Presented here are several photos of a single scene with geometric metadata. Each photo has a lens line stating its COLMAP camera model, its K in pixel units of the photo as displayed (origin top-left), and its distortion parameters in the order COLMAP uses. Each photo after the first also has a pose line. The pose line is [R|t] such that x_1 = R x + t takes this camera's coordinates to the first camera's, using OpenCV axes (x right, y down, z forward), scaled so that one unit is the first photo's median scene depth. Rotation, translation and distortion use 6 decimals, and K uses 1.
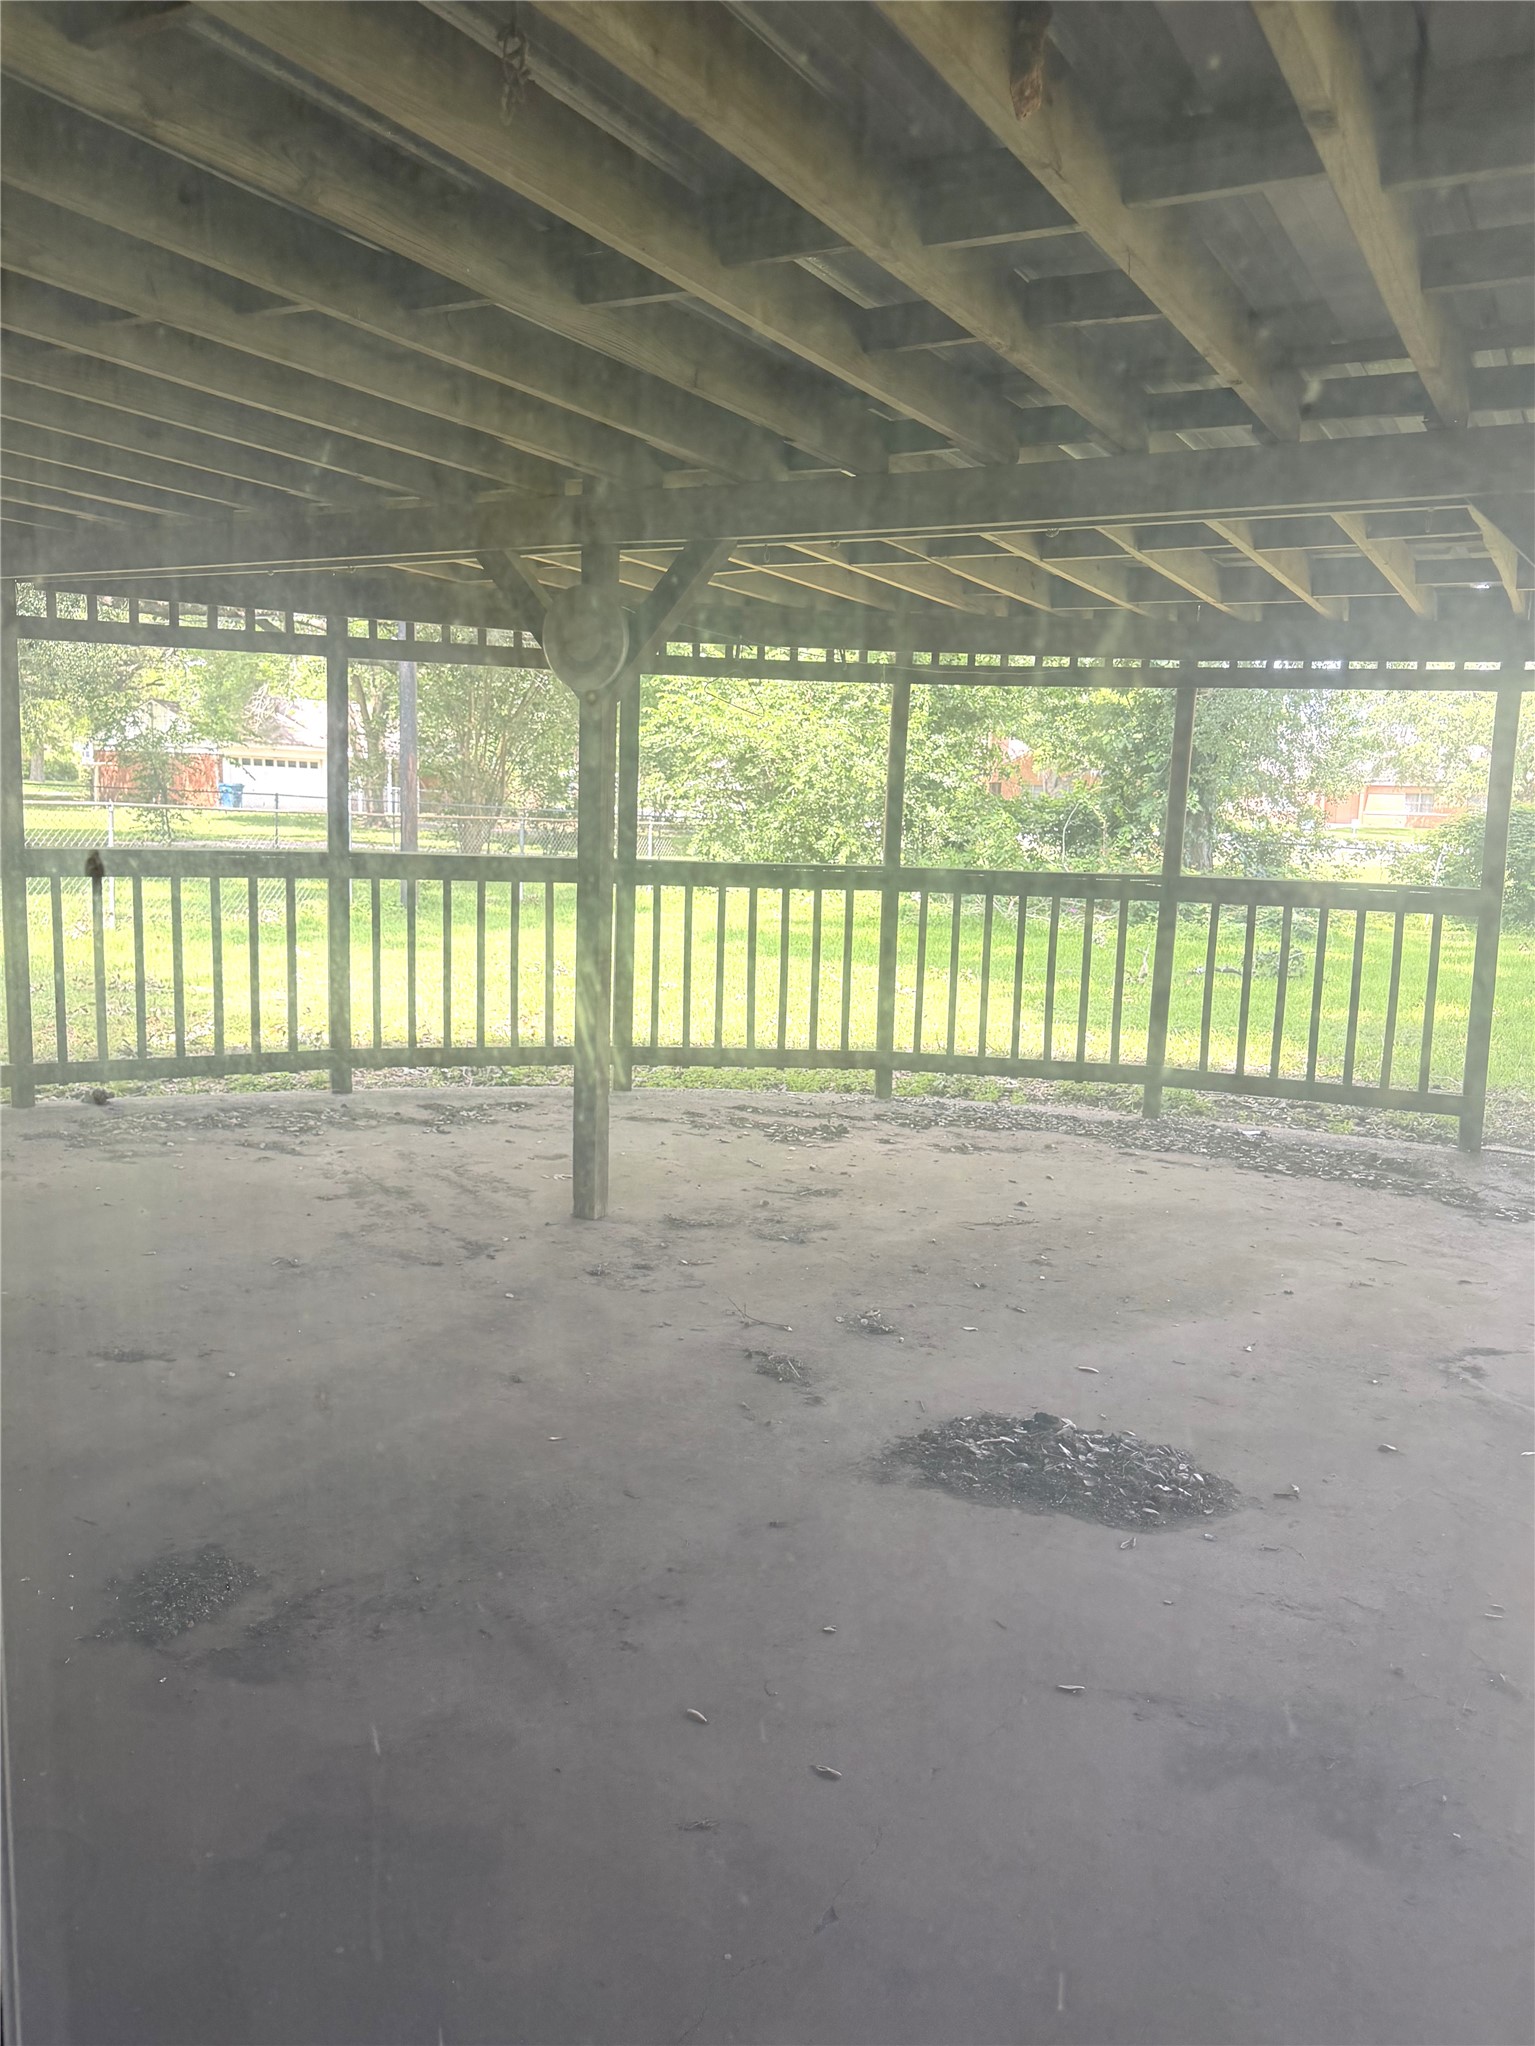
lens RADIAL K [[1526.7, 0, 774.1], [0, 1526.7, 1024.0], [0, 0, 1]] dist [0.051587, -0.061878]
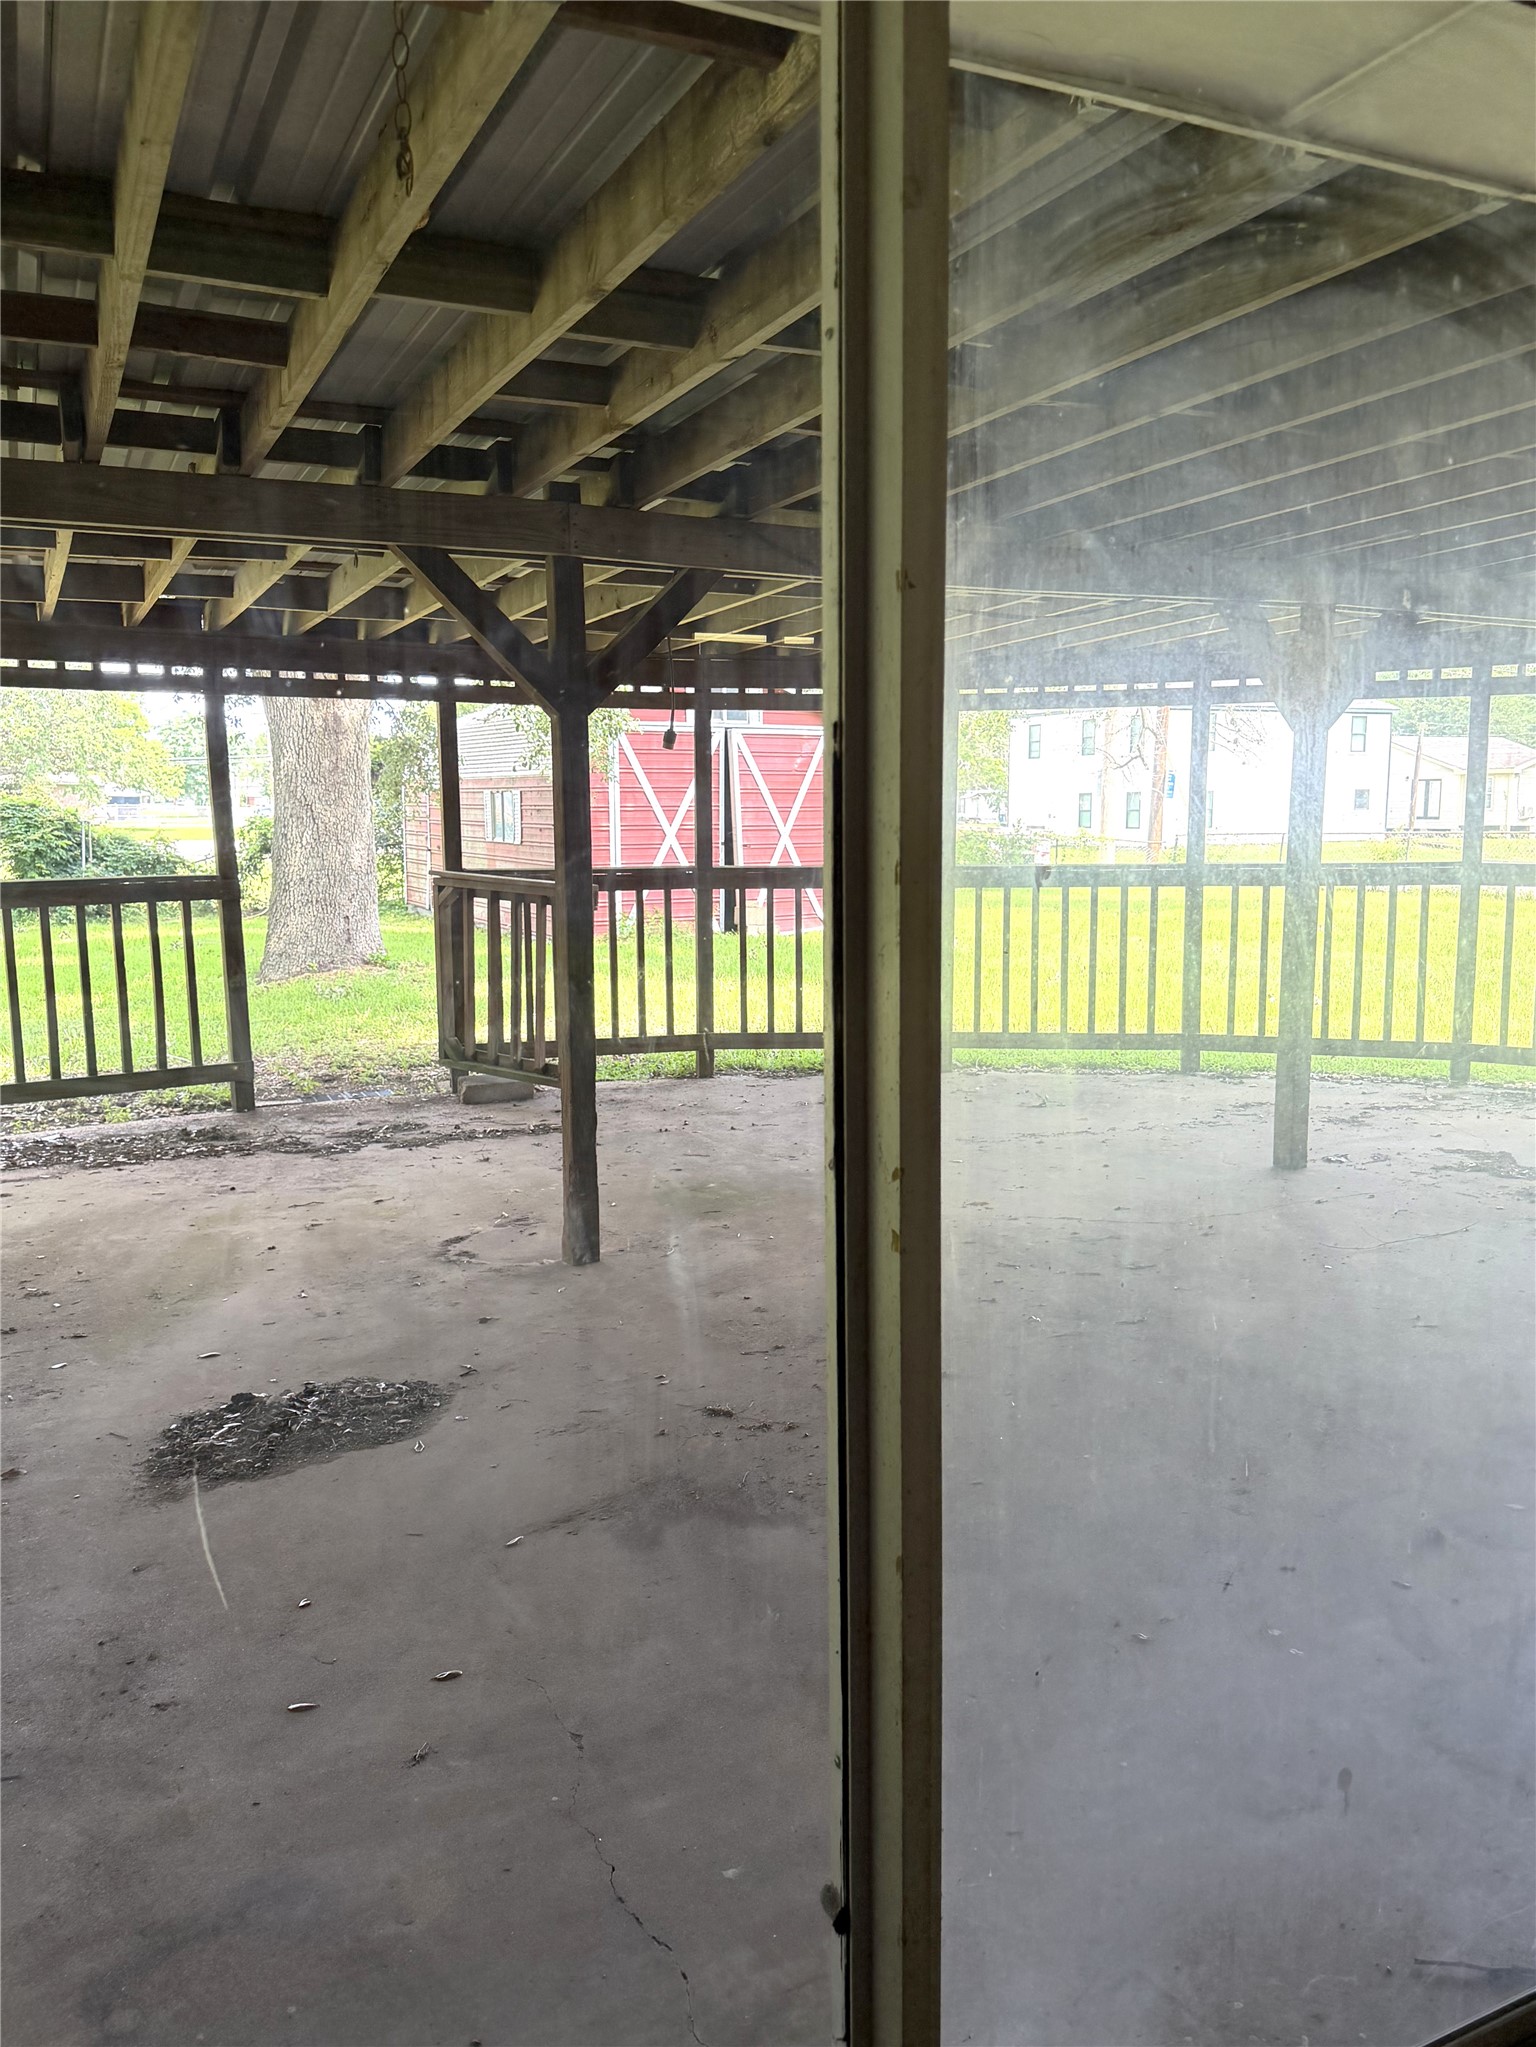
lens RADIAL K [[1527.5, 0, 775.0], [0, 1527.5, 1022.6], [0, 0, 1]] dist [0.051587, -0.061878]
pose [[0.585271, -0.164641, 0.793947, -0.344690], [0.161995, 0.983170, 0.084463, -0.019743], [-0.794491, 0.079182, 0.602092, 0.054411]]
